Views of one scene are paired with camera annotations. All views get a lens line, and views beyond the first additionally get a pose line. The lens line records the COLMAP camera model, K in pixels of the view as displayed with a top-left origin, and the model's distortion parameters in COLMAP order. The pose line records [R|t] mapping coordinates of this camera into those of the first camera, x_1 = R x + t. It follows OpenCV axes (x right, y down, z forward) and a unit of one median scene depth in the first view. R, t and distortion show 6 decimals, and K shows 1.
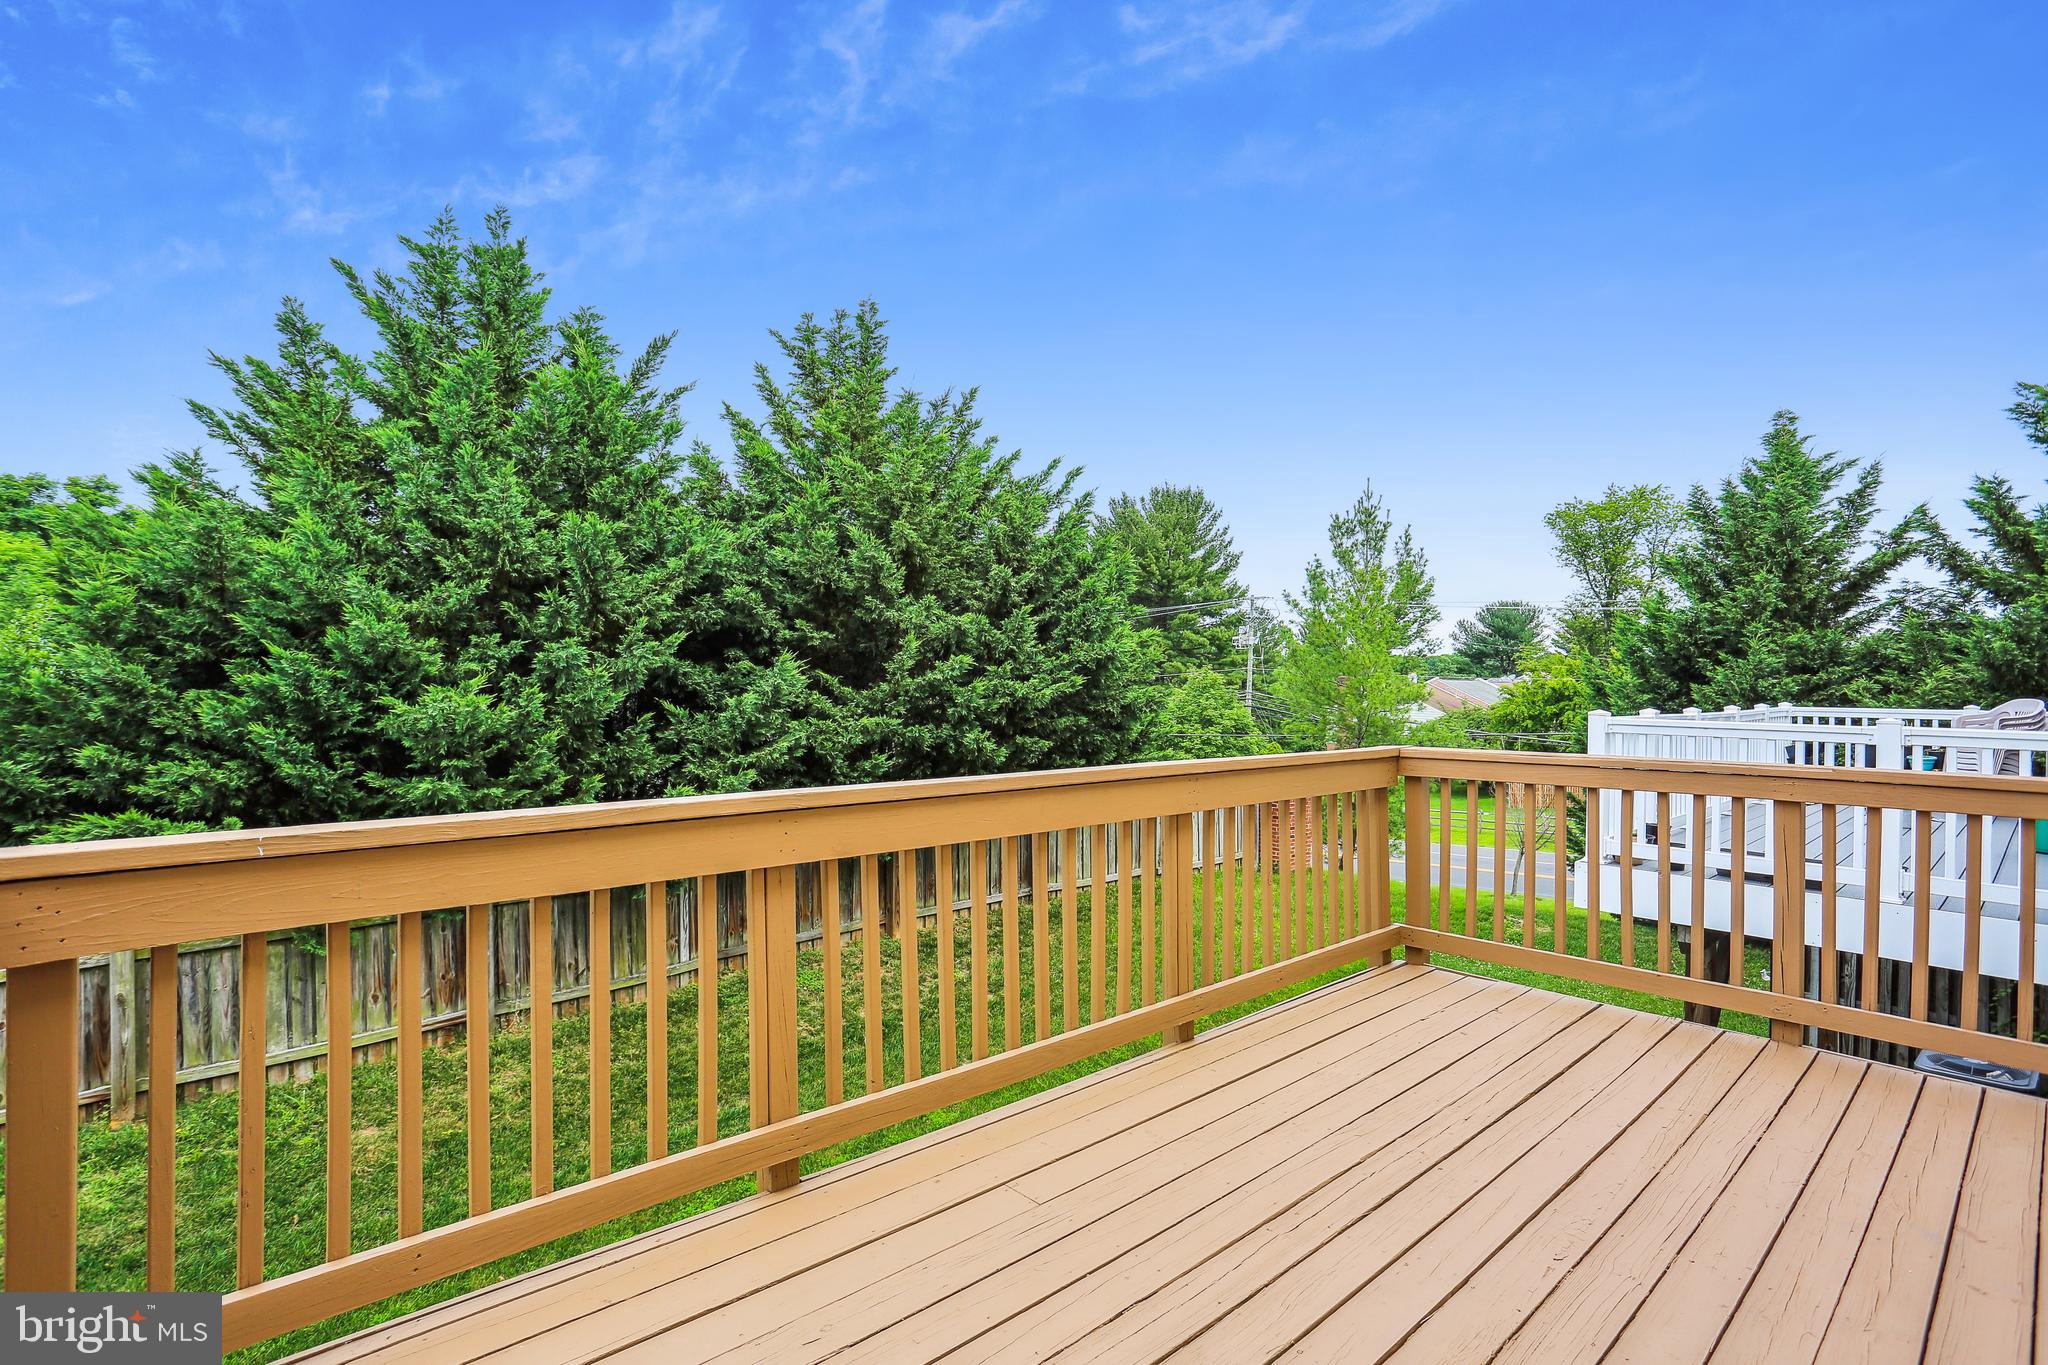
lens RADIAL K [[998.8, 0, 1007.1], [0, 998.8, 684.1], [0, 0, 1]] dist [-0.058588, 0.032898]
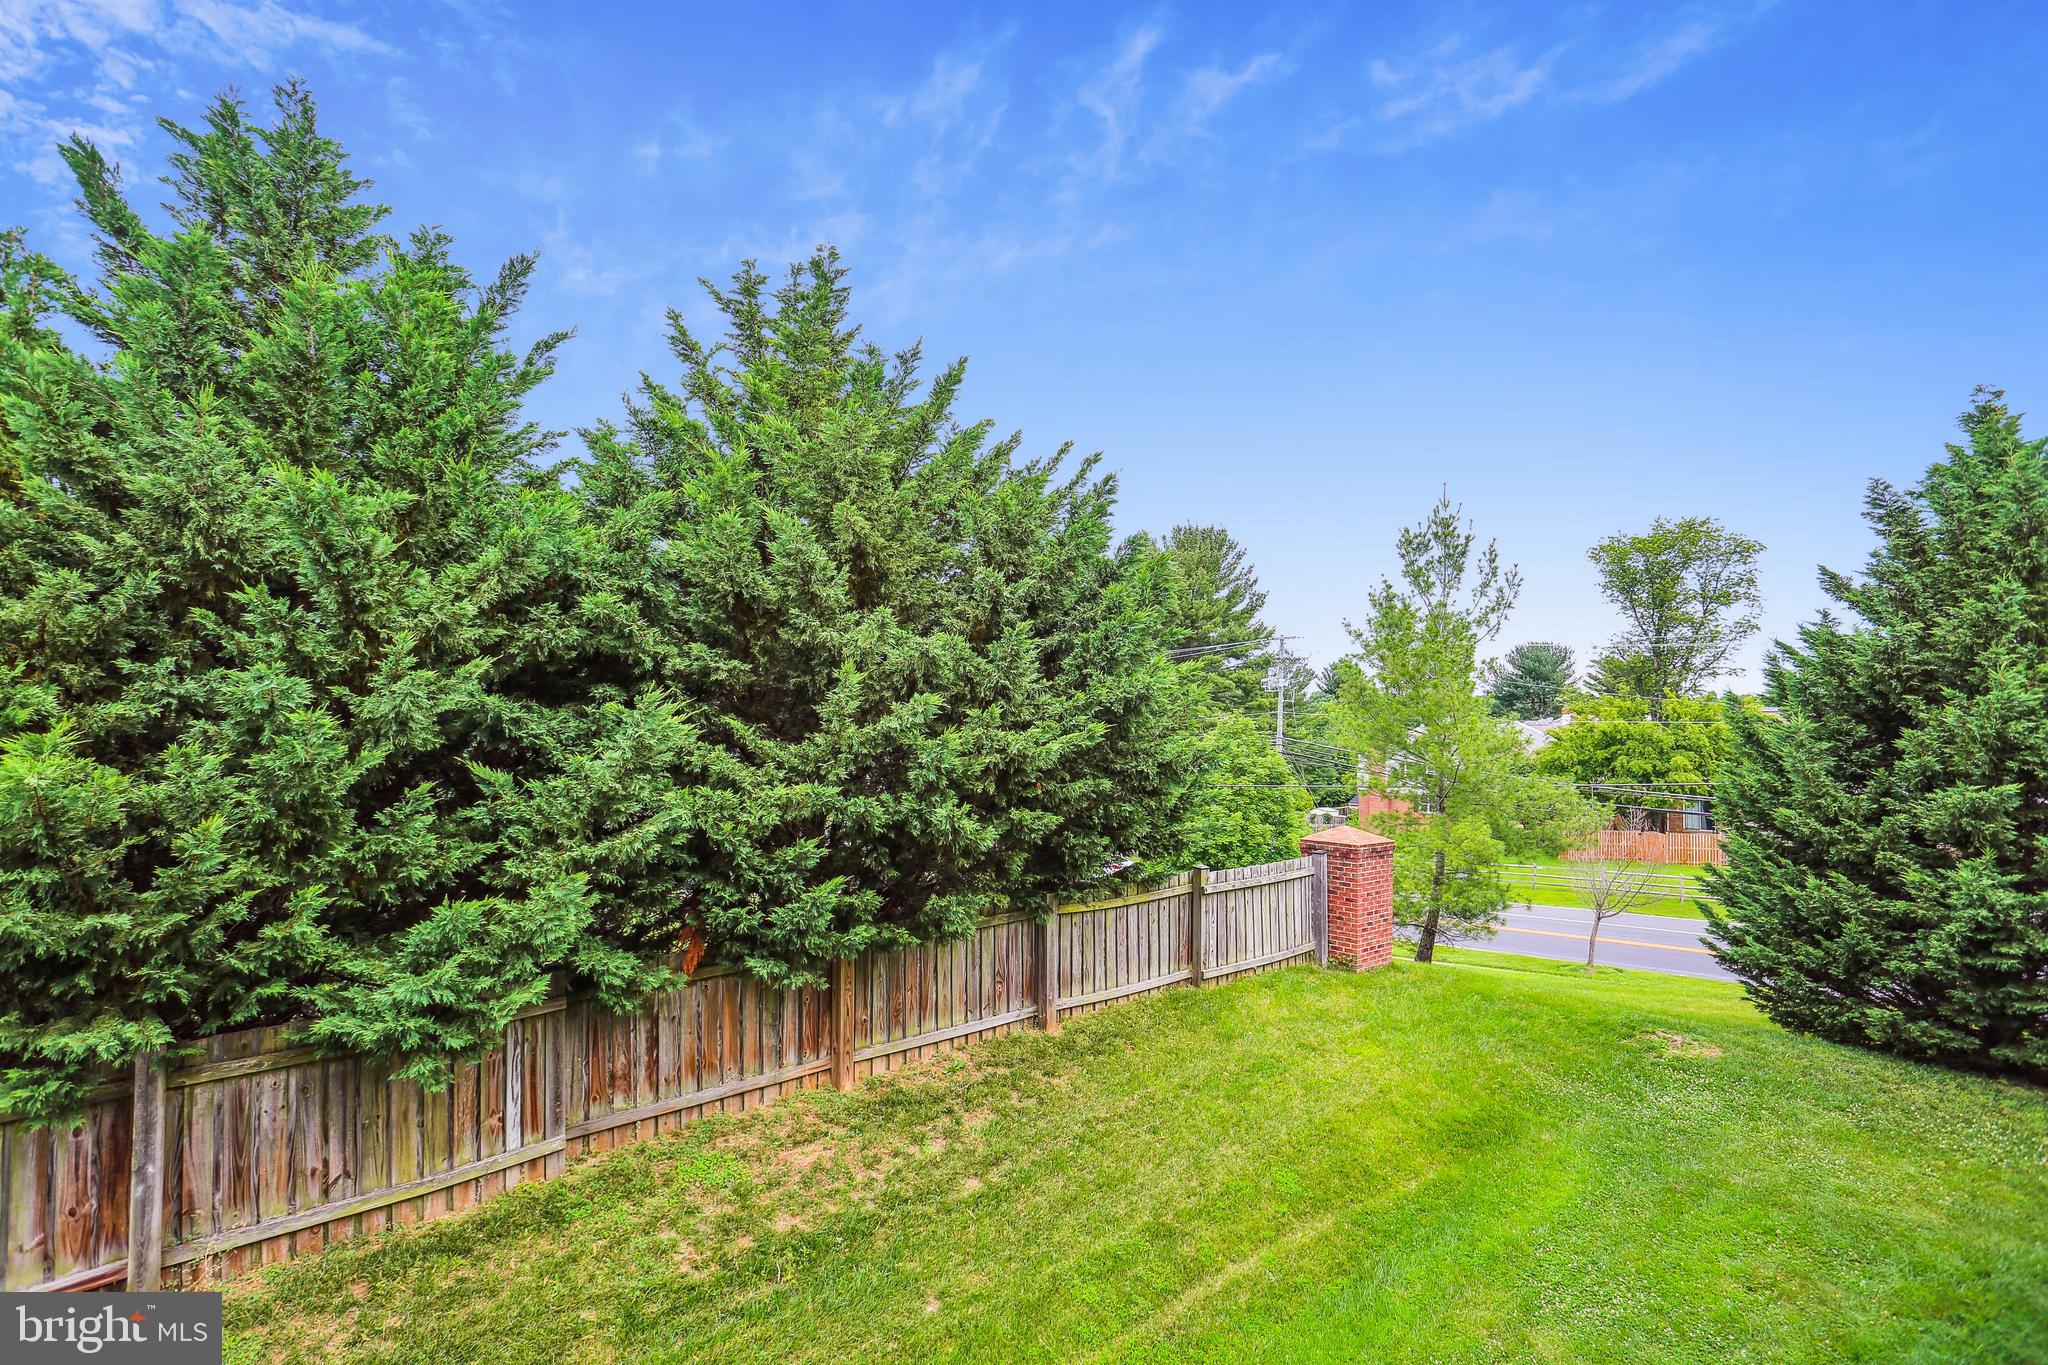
lens RADIAL K [[994.8, 0, 1010.9], [0, 994.8, 676.5], [0, 0, 1]] dist [-0.071111, 0.031461]
pose [[0.999857, -0.003204, -0.016608, 0.022249], [0.002327, 0.998613, -0.052603, -0.004444], [0.016754, 0.052556, 0.998477, 0.313366]]
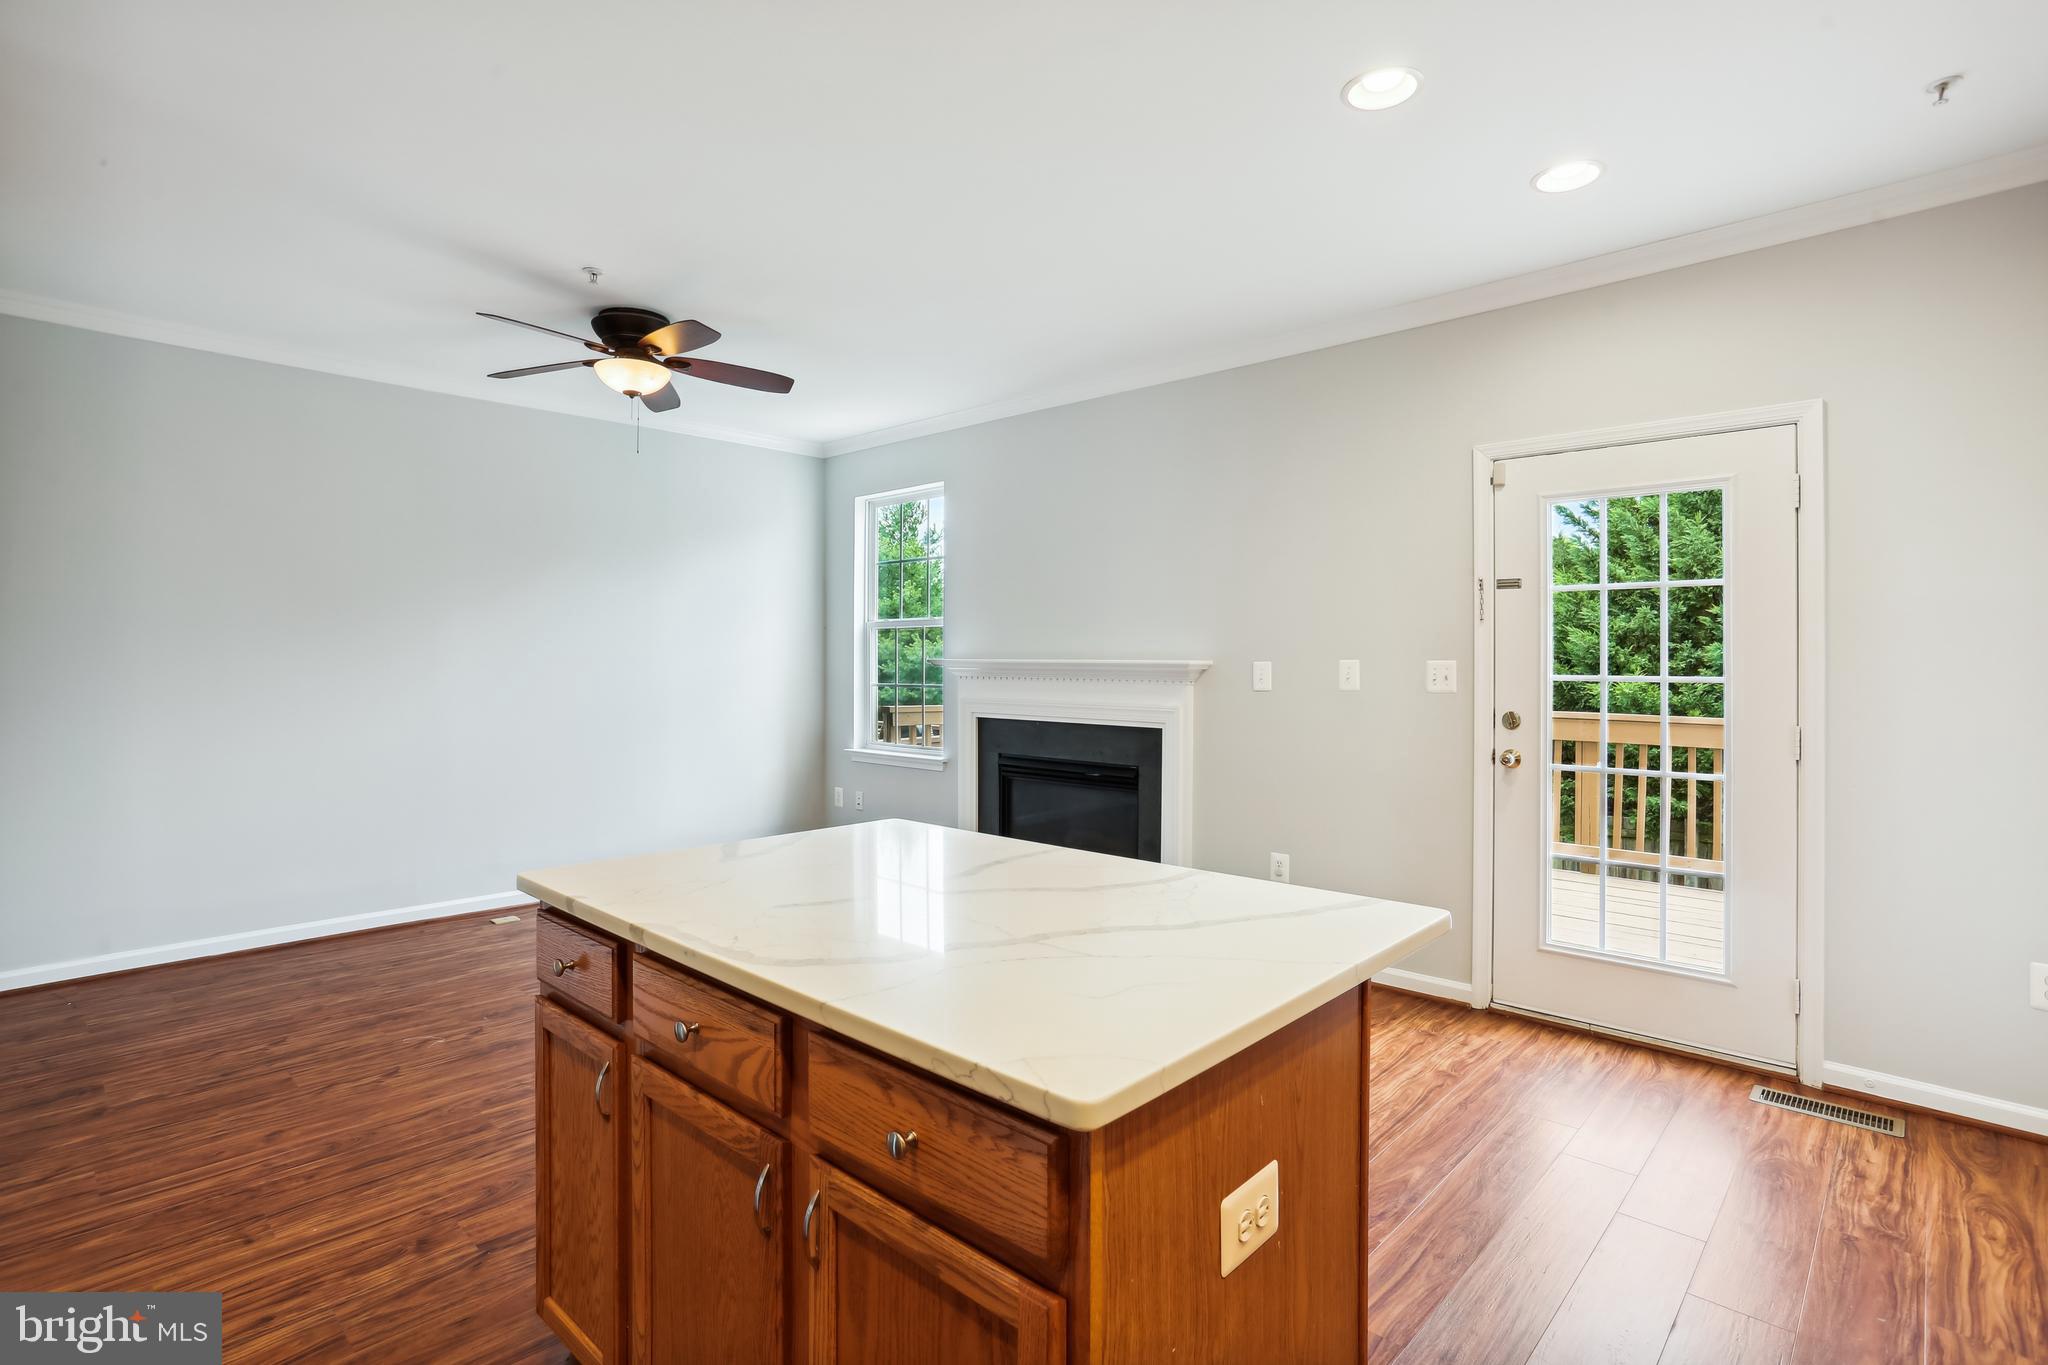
lens RADIAL K [[999.2, 0, 1013.1], [0, 999.2, 657.2], [0, 0, 1]] dist [-0.053376, 0.033779]
pose [[0.097583, -0.017366, -0.995076, 0.589608], [-0.009911, 0.999781, -0.018420, 0.005383], [0.995178, 0.011660, 0.097389, -0.055333]]
